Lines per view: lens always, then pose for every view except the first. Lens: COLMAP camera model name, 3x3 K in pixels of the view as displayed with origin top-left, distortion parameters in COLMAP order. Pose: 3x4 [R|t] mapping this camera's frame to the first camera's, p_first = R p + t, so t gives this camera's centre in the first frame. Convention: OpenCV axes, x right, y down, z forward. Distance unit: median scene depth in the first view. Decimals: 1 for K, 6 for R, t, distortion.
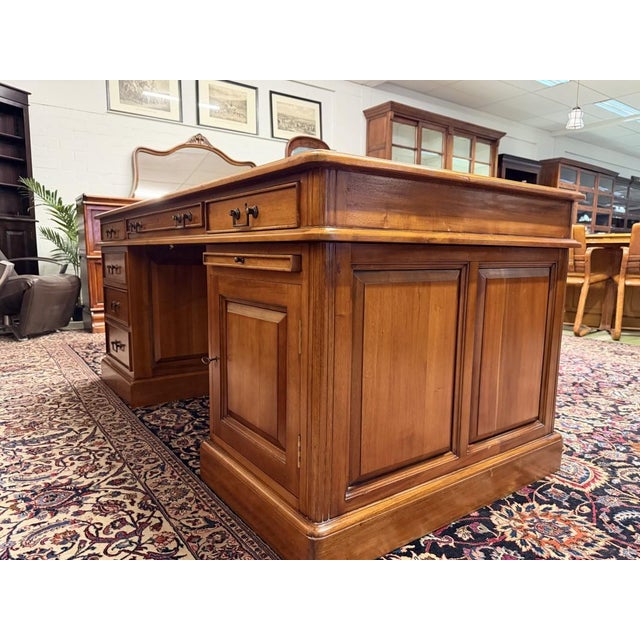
lens RADIAL K [[467.2, 0, 318.5], [0, 467.2, 322.0], [0, 0, 1]] dist [-0.006539, -0.006379]
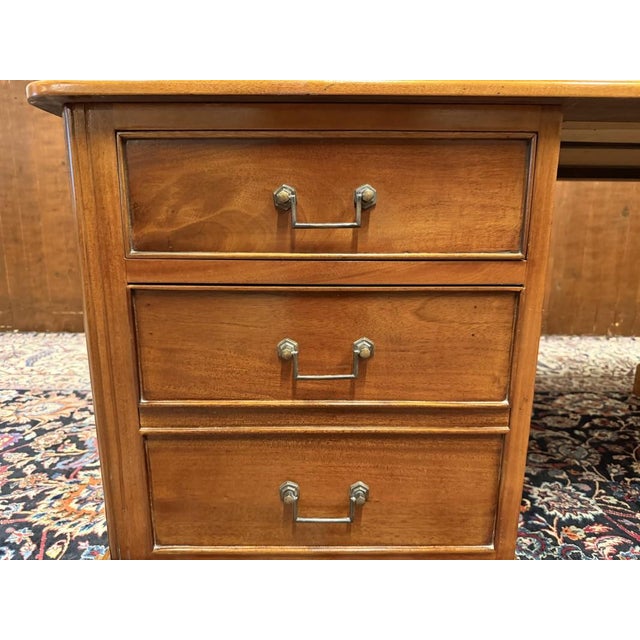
lens RADIAL K [[461.8, 0, 320.0], [0, 461.8, 320.0], [0, 0, 1]] dist [-0.009867, -0.005210]
pose [[-0.578116, 0.163592, -0.799387, 0.820807], [-0.124623, 0.950499, 0.284643, -0.141049], [0.806382, 0.264178, -0.529111, 1.558433]]
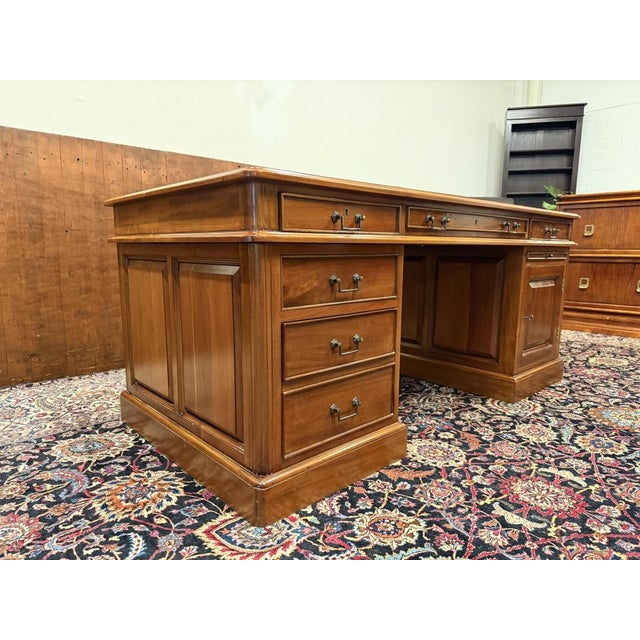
lens RADIAL K [[454.6, 0, 322.7], [0, 454.6, 321.3], [0, 0, 1]] dist [0.006144, -0.009604]
pose [[0.130869, 0.151300, -0.979787, 1.452722], [-0.146781, 0.980351, 0.131782, -0.160949], [0.980474, 0.126568, 0.150505, 1.129634]]
